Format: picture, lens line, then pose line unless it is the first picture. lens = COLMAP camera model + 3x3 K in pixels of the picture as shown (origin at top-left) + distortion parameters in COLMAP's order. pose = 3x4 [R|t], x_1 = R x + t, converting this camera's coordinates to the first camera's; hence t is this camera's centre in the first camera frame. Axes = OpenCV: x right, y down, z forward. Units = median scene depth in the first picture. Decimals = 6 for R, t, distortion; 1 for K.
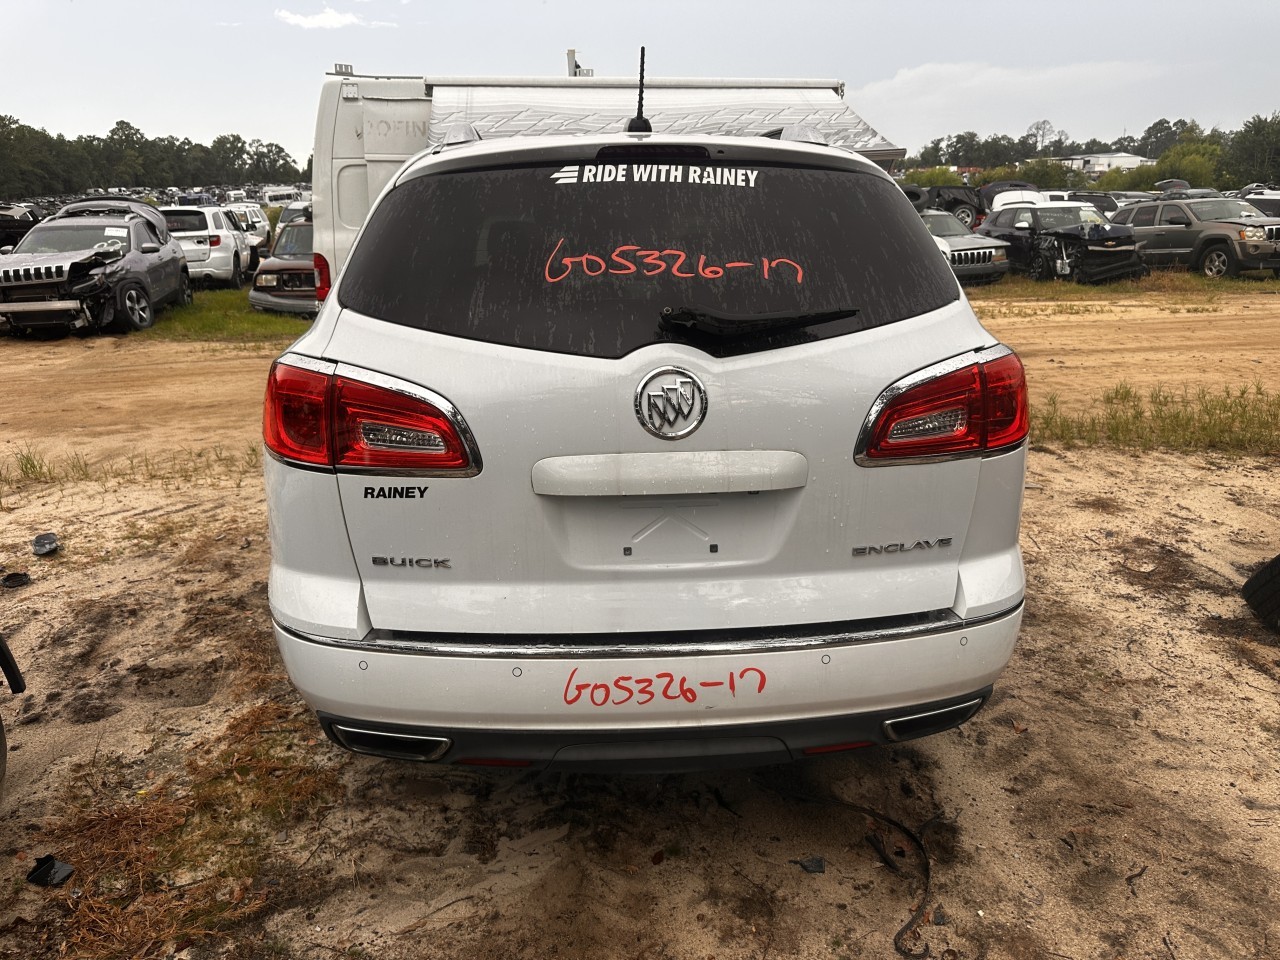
lens RADIAL K [[908.3, 0, 639.1], [0, 908.3, 473.5], [0, 0, 1]] dist [0.006929, -0.007221]
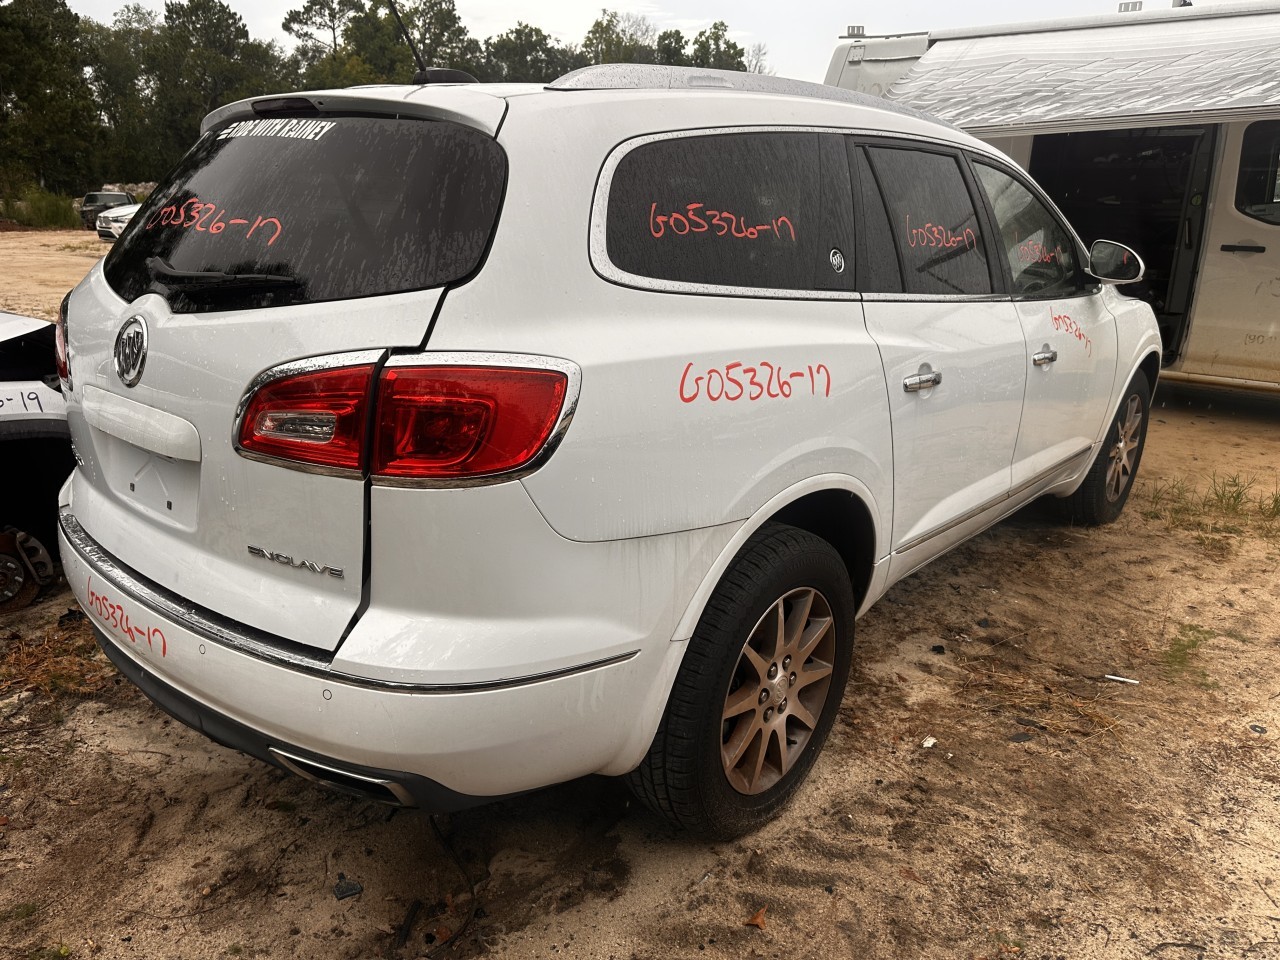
lens RADIAL K [[931.1, 0, 639.1], [0, 931.1, 487.4], [0, 0, 1]] dist [0.004465, 0.003295]
pose [[0.707407, 0.231519, -0.667813, 0.934843], [-0.209438, 0.971060, 0.114794, -0.133048], [0.675063, 0.058659, 0.735424, 0.482953]]
